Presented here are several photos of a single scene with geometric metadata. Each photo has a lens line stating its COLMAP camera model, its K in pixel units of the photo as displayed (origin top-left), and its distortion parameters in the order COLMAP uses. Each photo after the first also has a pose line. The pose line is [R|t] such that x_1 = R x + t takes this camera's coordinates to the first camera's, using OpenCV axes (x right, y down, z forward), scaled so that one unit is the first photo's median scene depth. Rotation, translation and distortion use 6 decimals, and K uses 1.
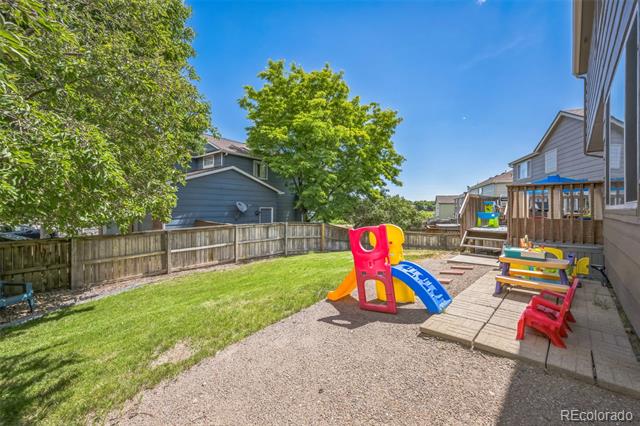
lens RADIAL K [[253.6, 0, 320.4], [0, 253.6, 211.2], [0, 0, 1]] dist [0.000881, 0.000193]
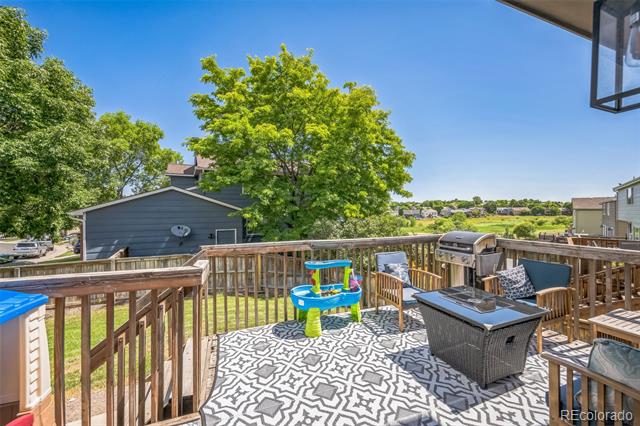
lens RADIAL K [[253.6, 0, 320.5], [0, 253.6, 212.1], [0, 0, 1]] dist [0.000881, 0.000193]
pose [[0.911154, -0.000362, -0.412065, 0.494851], [0.001120, 0.999998, 0.001600, -0.082842], [0.412064, -0.001919, 0.911153, 0.377089]]
